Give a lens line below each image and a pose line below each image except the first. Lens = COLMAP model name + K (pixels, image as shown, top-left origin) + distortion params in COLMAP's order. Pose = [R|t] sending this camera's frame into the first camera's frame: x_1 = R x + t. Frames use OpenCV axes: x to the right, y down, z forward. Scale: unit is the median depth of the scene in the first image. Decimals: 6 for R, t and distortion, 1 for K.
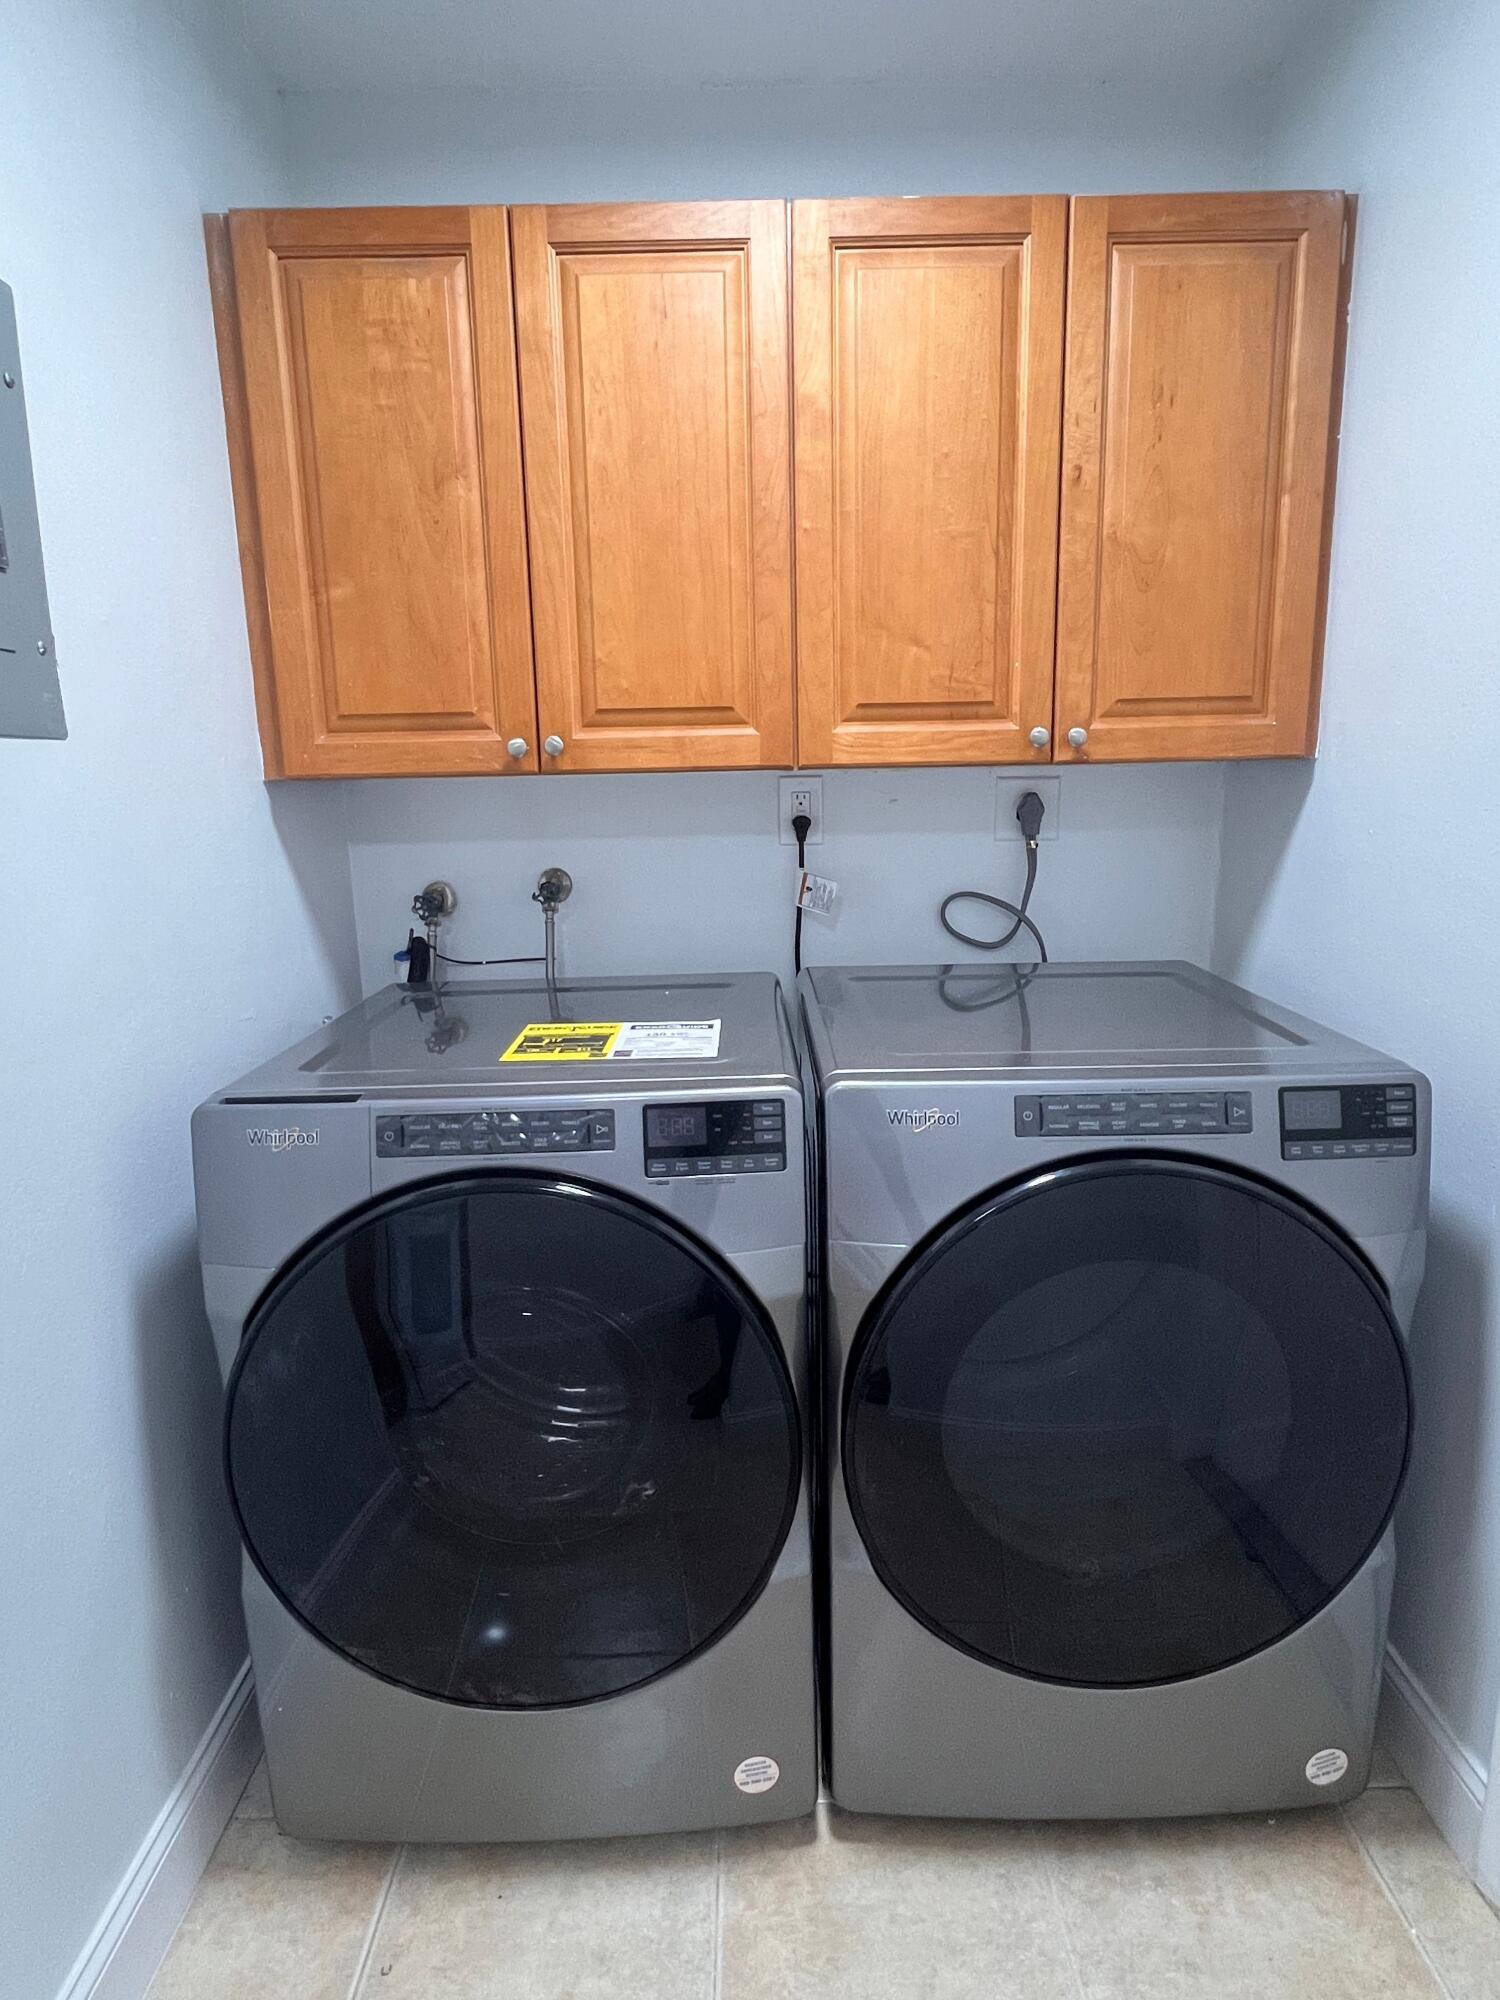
lens RADIAL K [[1067.0, 0, 751.9], [0, 1067.0, 993.8], [0, 0, 1]] dist [-0.000009, 0.000164]
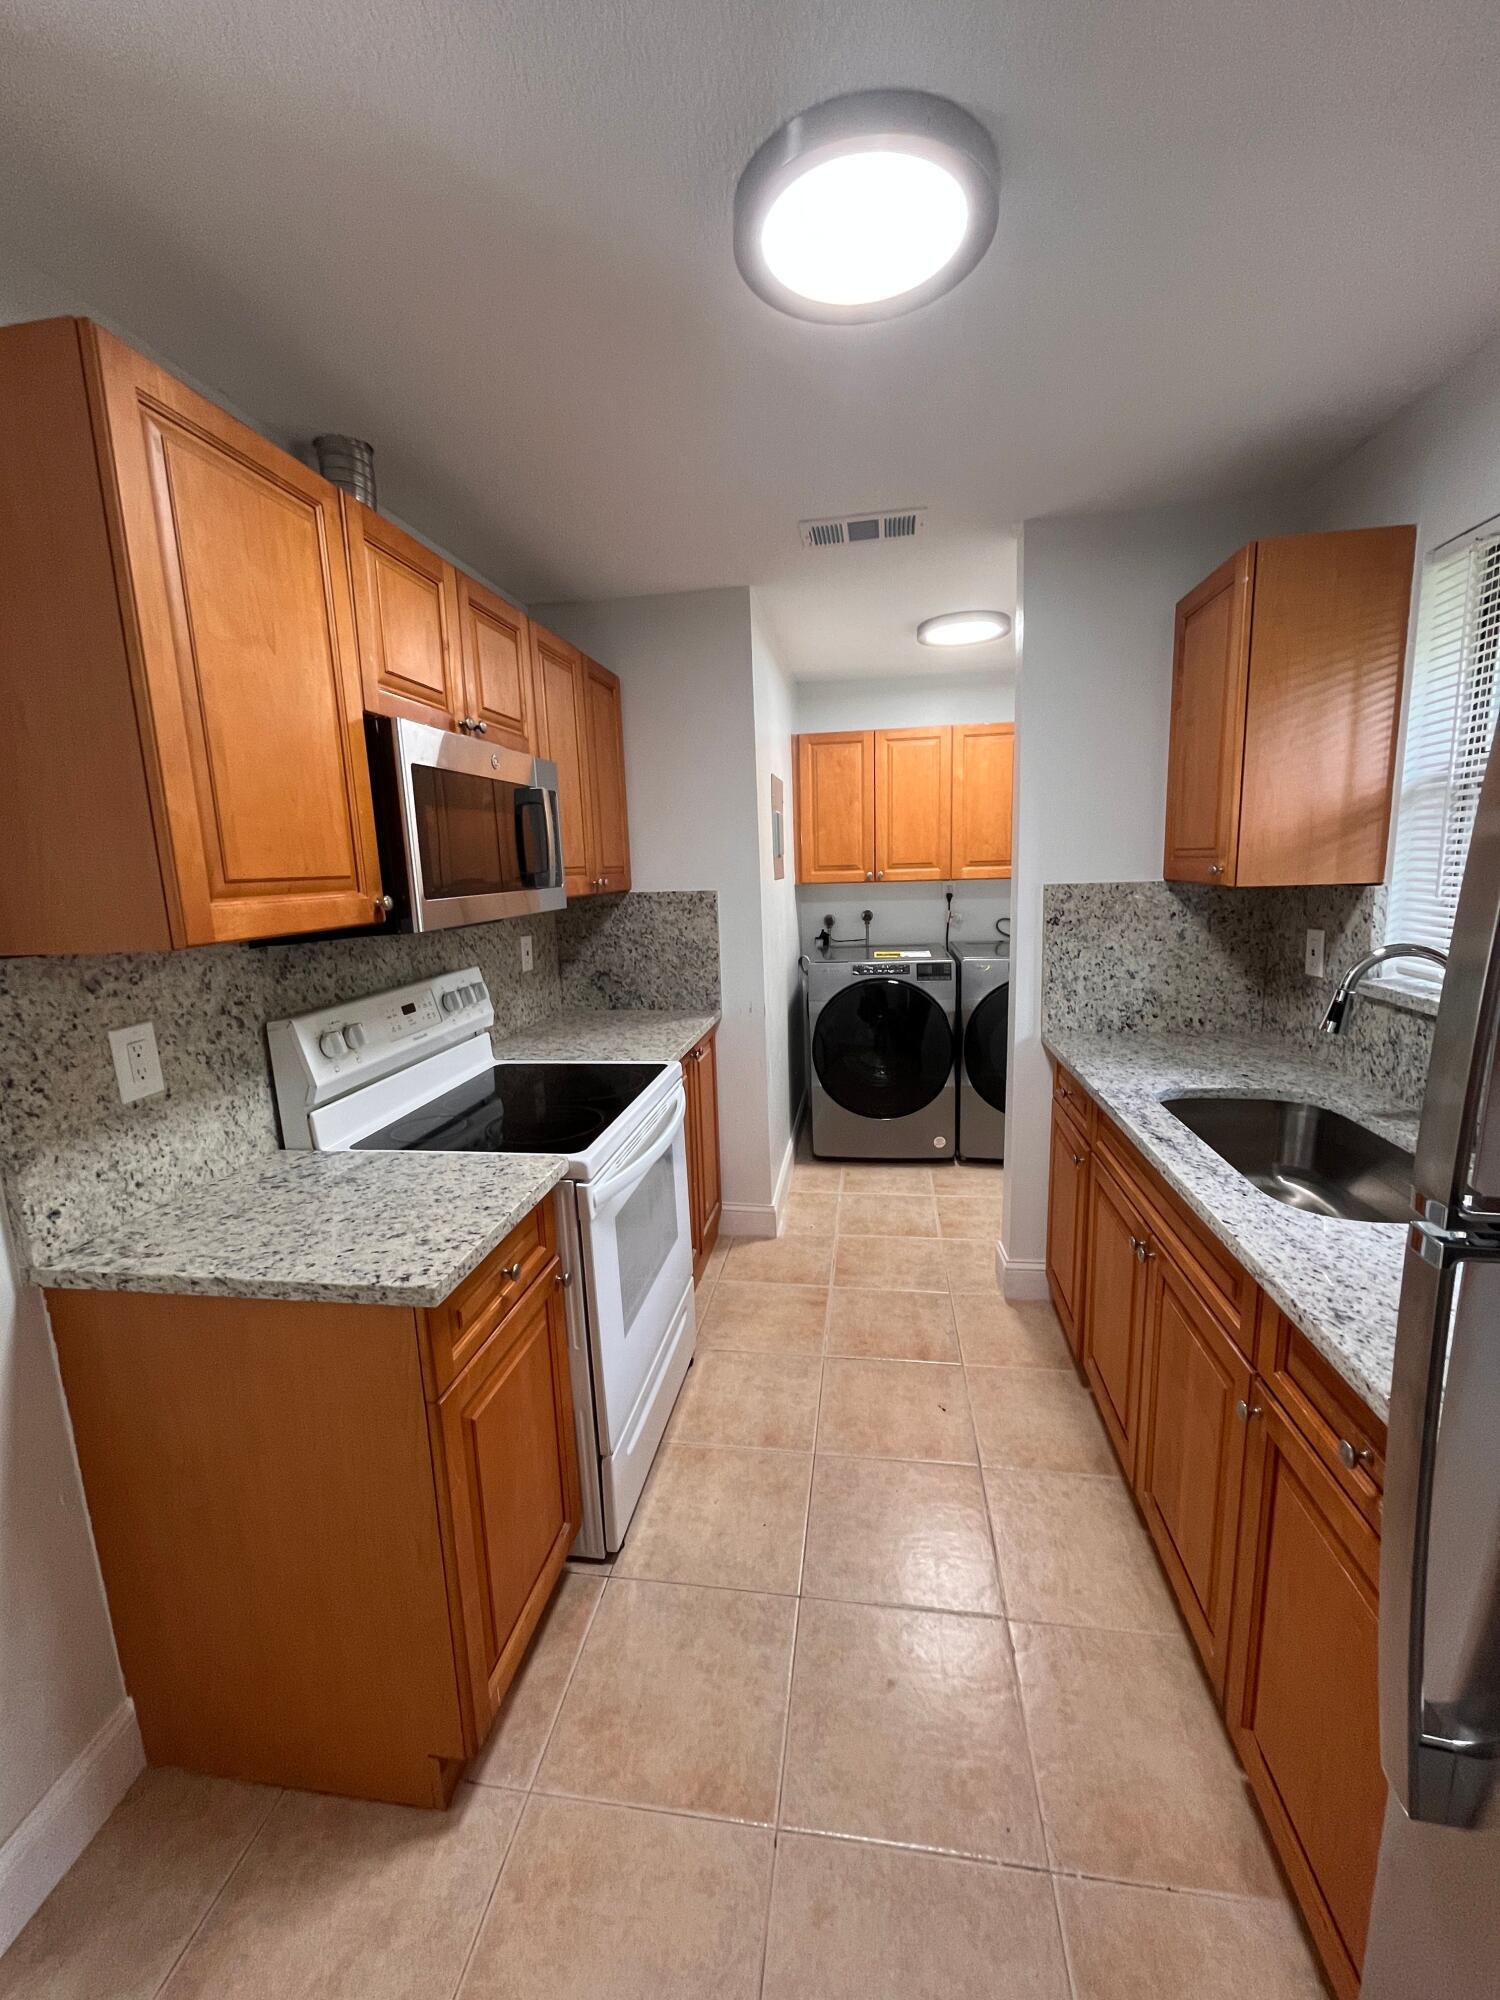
lens RADIAL K [[802.2, 0, 753.5], [0, 802.2, 999.9], [0, 0, 1]] dist [-0.000758, -0.000755]
pose [[0.988925, 0.016891, -0.147455, -0.204146], [-0.019720, 0.999648, -0.017745, 0.237170], [0.147103, 0.020456, 0.988910, -1.675210]]
